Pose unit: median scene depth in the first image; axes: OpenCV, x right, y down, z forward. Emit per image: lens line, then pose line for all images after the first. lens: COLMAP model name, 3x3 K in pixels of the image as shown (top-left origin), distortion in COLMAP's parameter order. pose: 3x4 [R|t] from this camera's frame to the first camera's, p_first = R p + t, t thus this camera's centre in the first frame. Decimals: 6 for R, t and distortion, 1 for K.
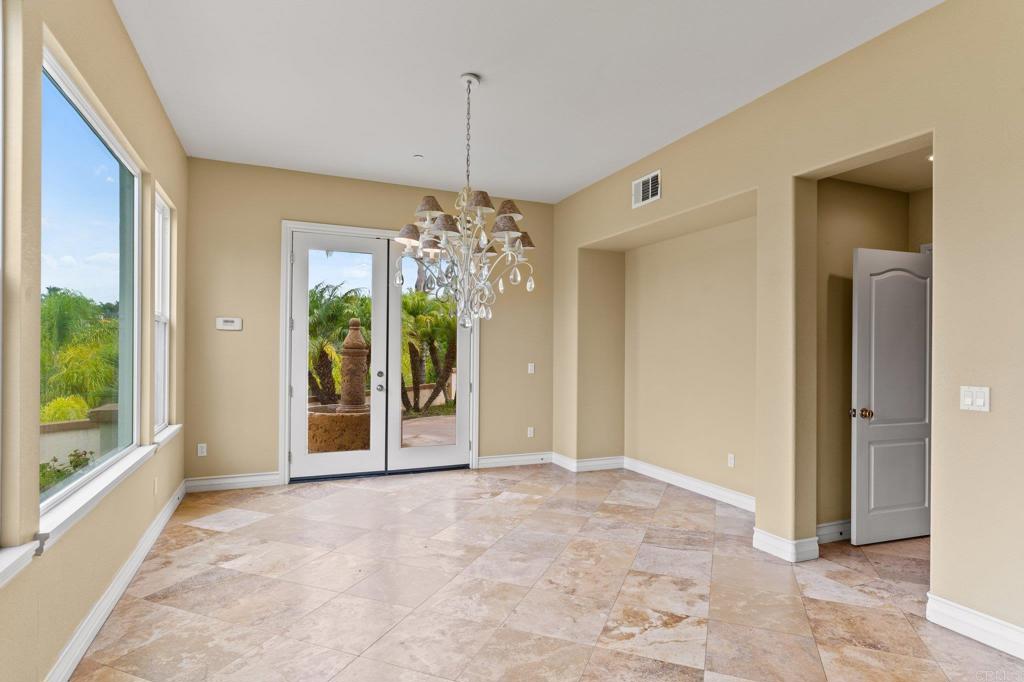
lens RADIAL K [[545.5, 0, 509.6], [0, 545.5, 350.0], [0, 0, 1]] dist [-0.000701, 0.001135]
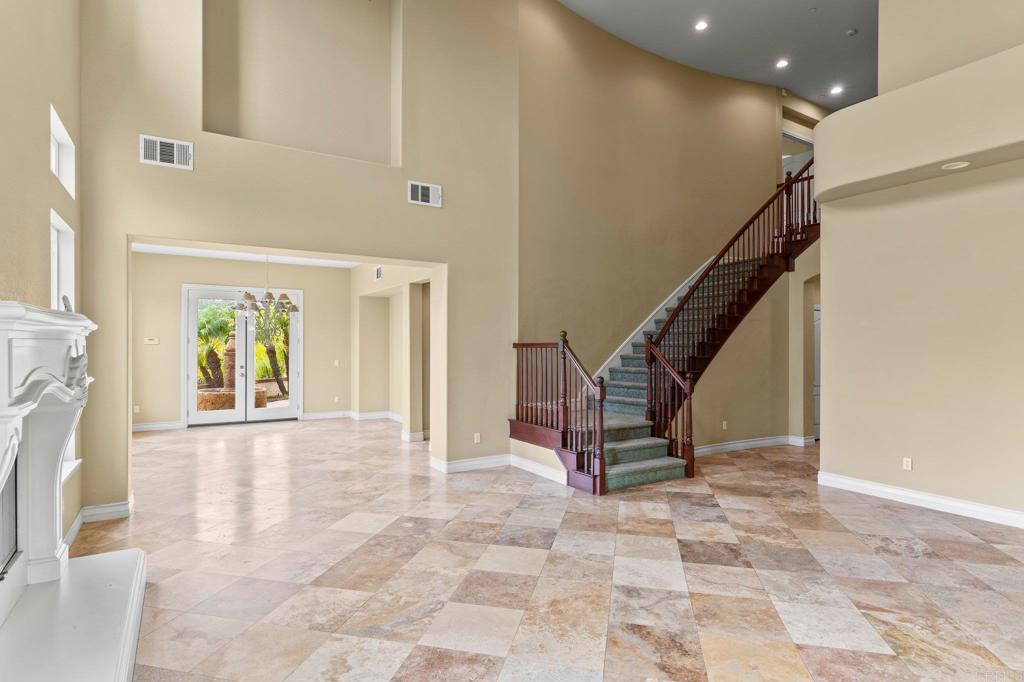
lens RADIAL K [[545.5, 0, 512.3], [0, 545.5, 346.0], [0, 0, 1]] dist [-0.000701, 0.001135]
pose [[0.988326, -0.005478, 0.152256, 0.350759], [0.004149, 0.999951, 0.009042, -0.035514], [-0.152298, -0.008305, 0.988300, -0.860343]]
